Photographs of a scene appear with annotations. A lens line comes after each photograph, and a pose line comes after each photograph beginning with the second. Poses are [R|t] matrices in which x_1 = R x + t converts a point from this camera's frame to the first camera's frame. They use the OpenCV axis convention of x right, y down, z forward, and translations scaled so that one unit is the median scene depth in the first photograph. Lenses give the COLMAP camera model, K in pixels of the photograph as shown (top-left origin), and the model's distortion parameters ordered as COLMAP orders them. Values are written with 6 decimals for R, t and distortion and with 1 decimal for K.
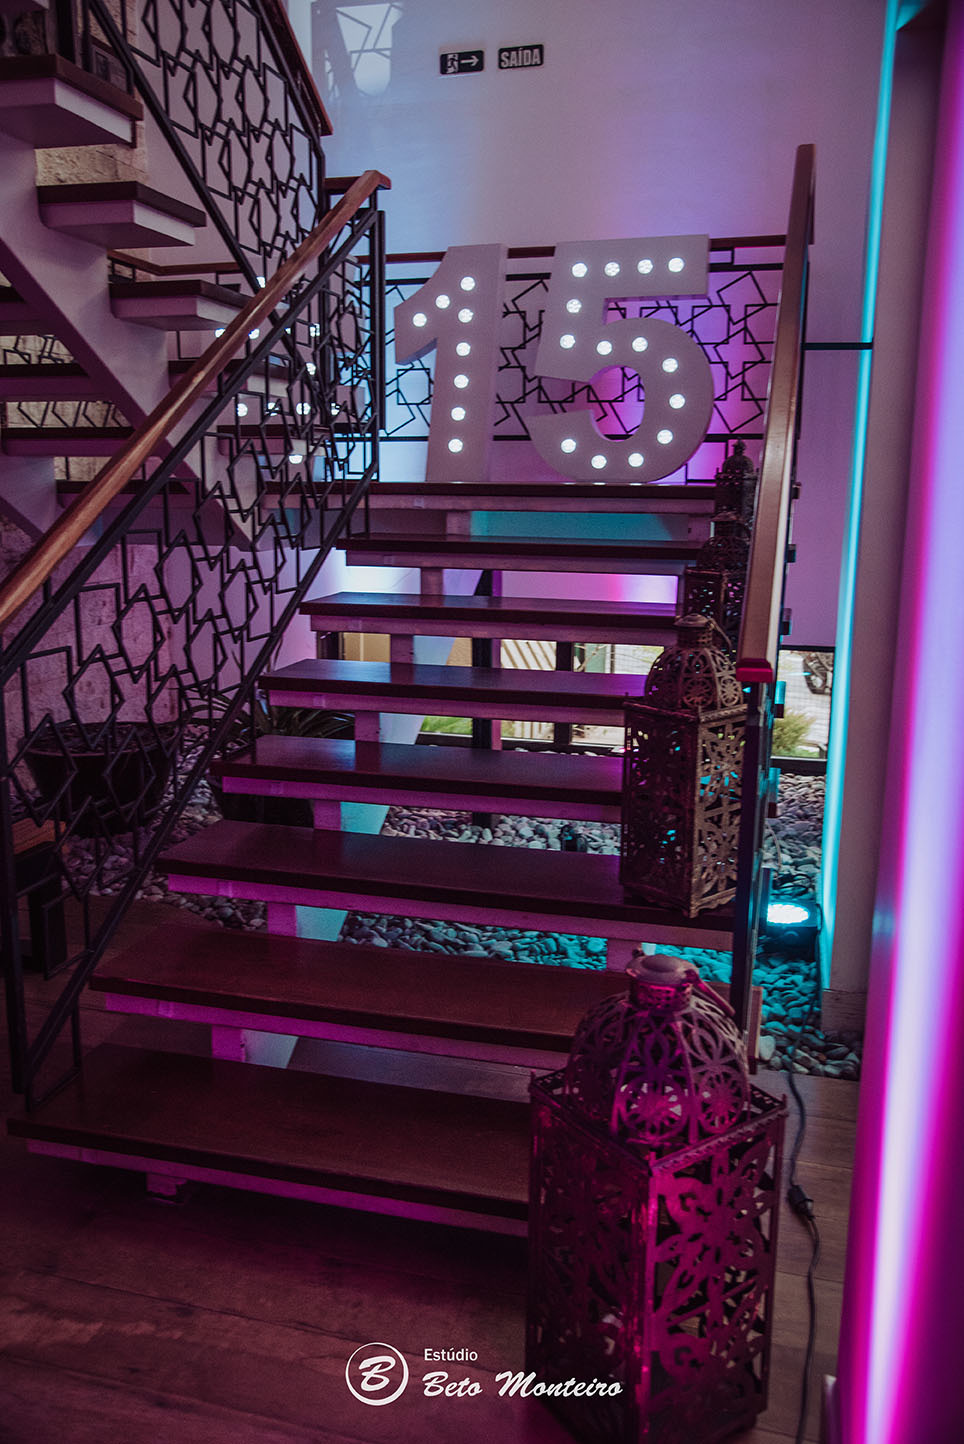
lens RADIAL K [[1203.4, 0, 477.5], [0, 1203.4, 719.7], [0, 0, 1]] dist [-0.009557, 0.009701]
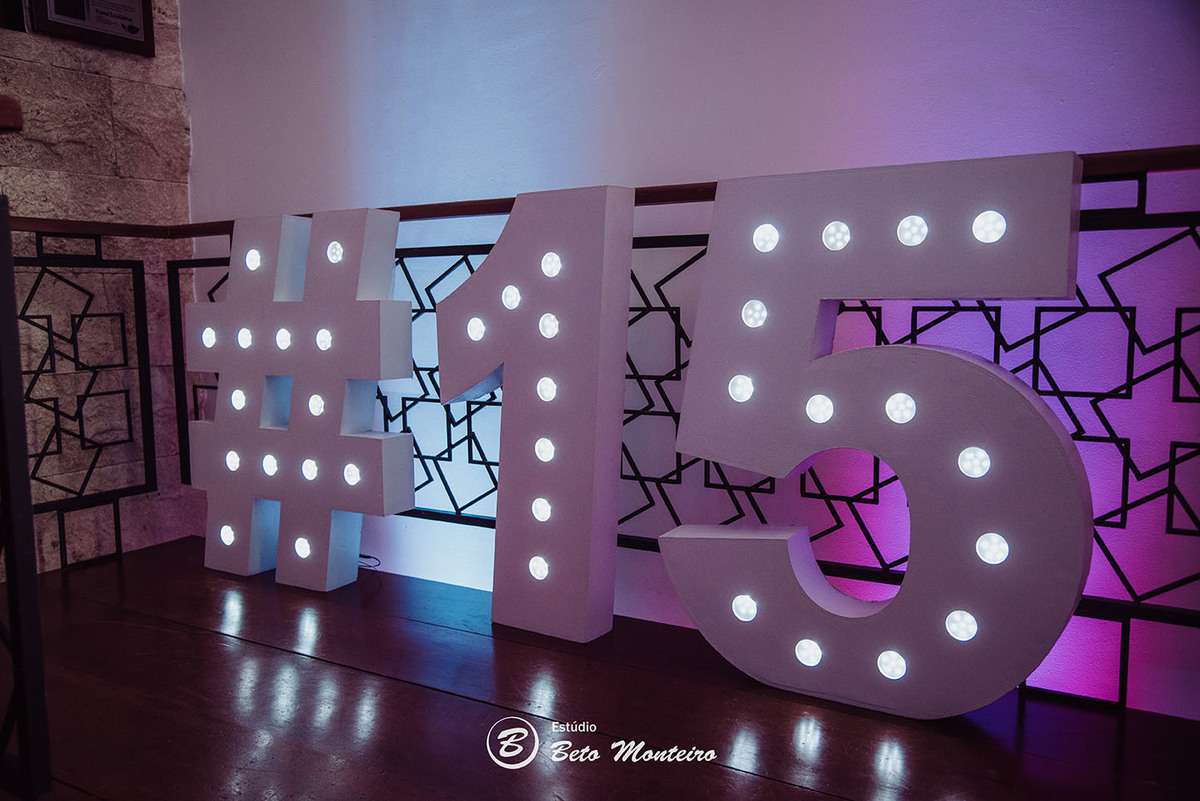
lens RADIAL K [[1000.0, 0, 600.5], [0, 1000.0, 403.4], [0, 0, 1]] dist [-0.009557, 0.009701]
pose [[0.959742, 0.015110, -0.280476, 0.129686], [-0.036667, 0.996747, -0.071773, -0.278455], [0.278479, 0.079168, 0.957174, 0.618218]]
